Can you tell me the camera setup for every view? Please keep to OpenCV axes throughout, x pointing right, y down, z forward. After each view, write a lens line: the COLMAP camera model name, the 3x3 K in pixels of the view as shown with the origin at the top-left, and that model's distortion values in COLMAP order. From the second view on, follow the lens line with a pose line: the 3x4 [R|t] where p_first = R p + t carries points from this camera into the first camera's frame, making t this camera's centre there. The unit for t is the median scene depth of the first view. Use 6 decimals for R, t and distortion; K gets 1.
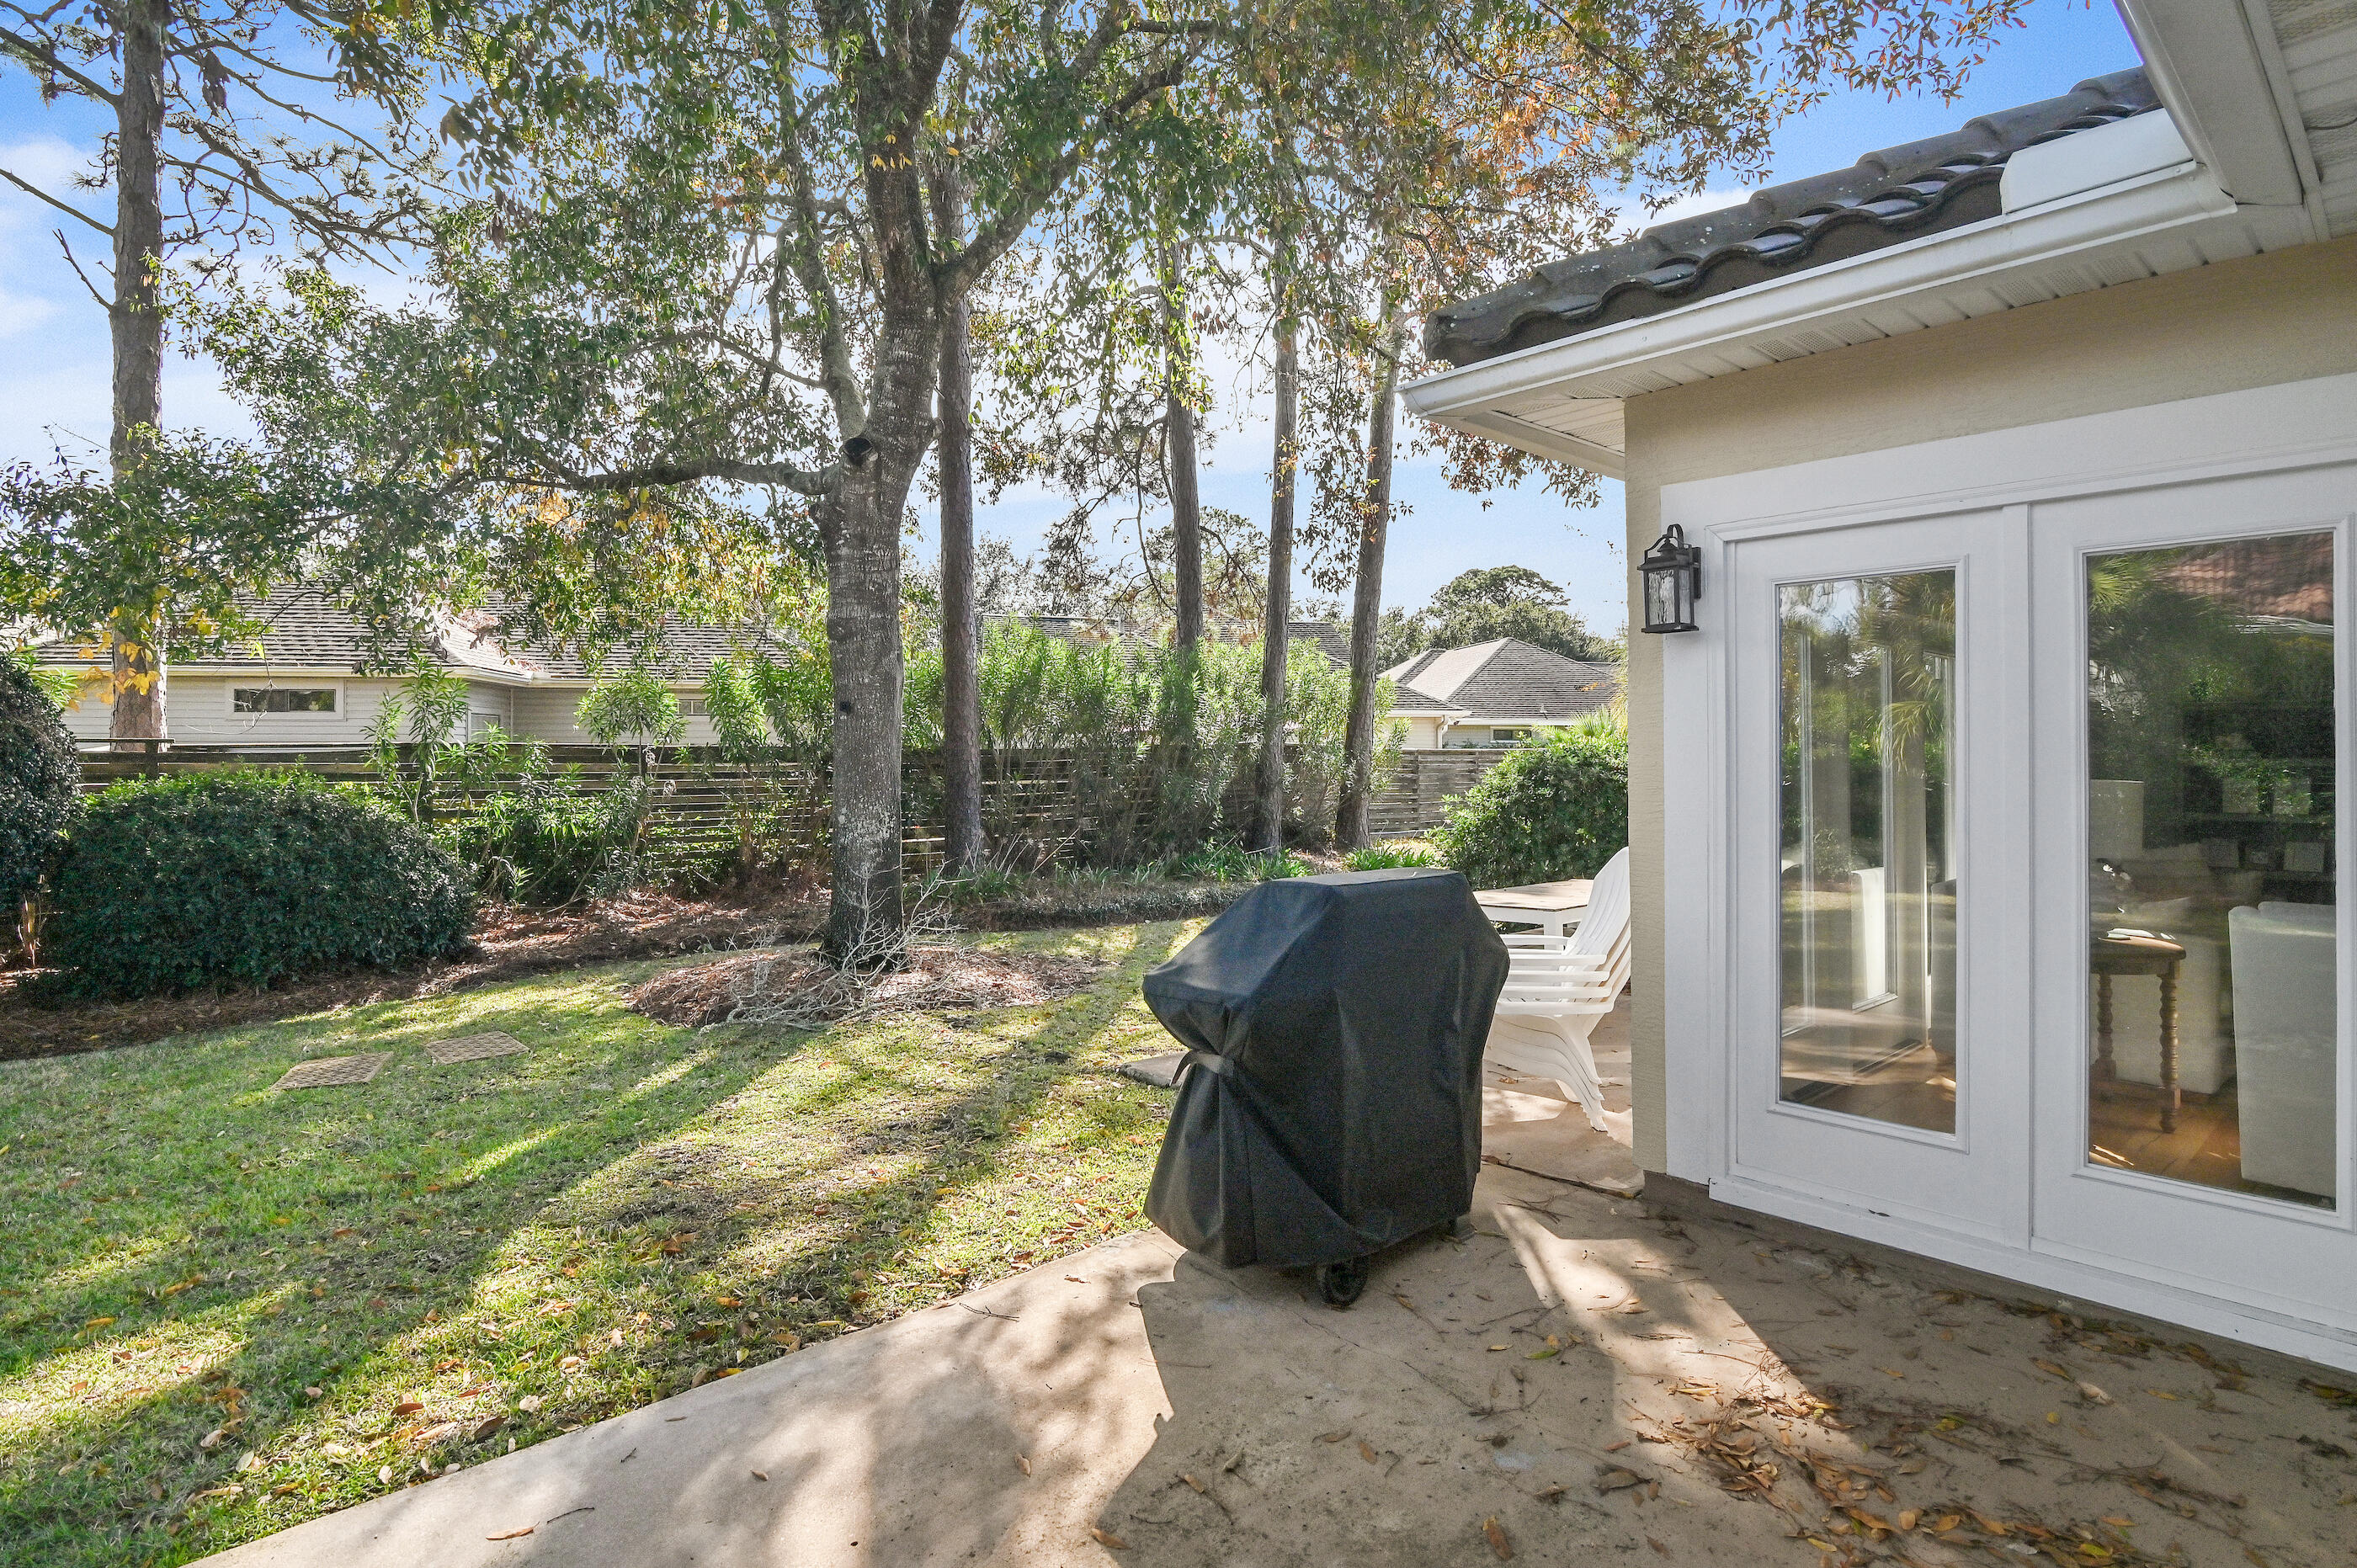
lens RADIAL K [[1155.8, 0, 1180.1], [0, 1155.8, 769.1], [0, 0, 1]] dist [0.010454, 0.000293]
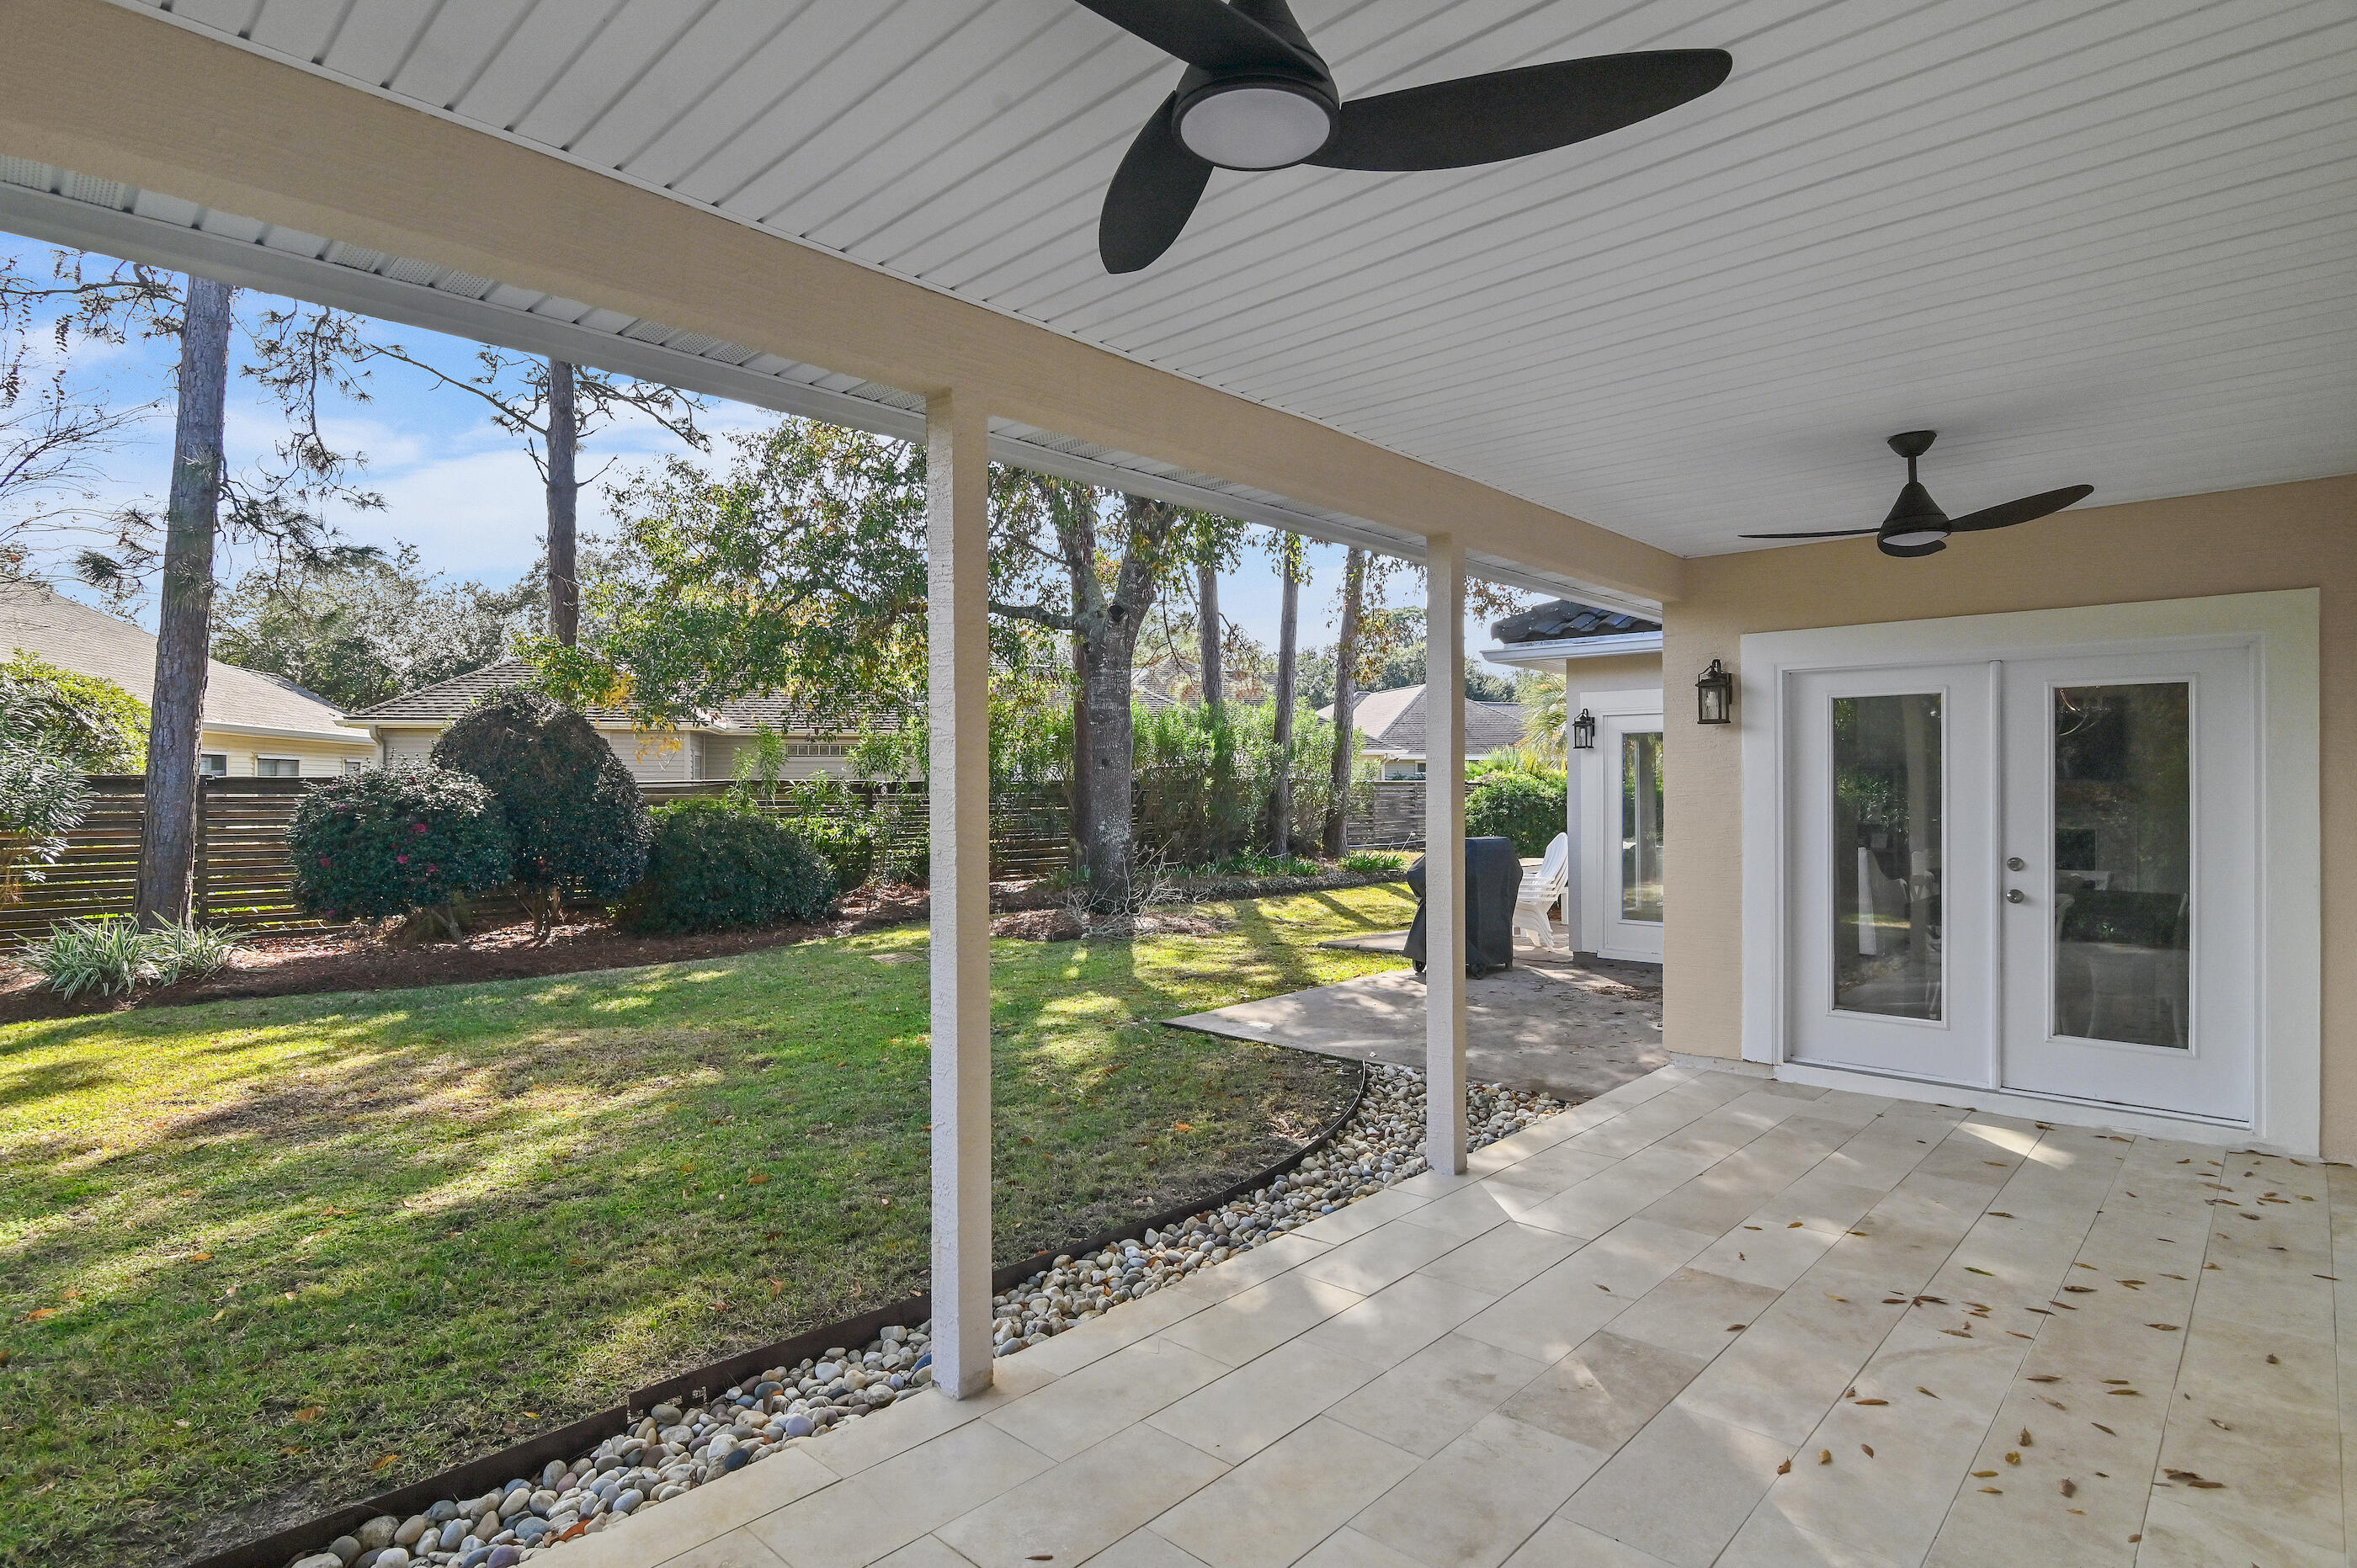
lens RADIAL K [[1155.8, 0, 1176.4], [0, 1155.8, 784.2], [0, 0, 1]] dist [0.010454, 0.000293]
pose [[0.996401, -0.000385, 0.084760, -0.224840], [0.001275, 0.999945, -0.010450, -0.001856], [-0.084751, 0.010520, 0.996347, -0.480864]]
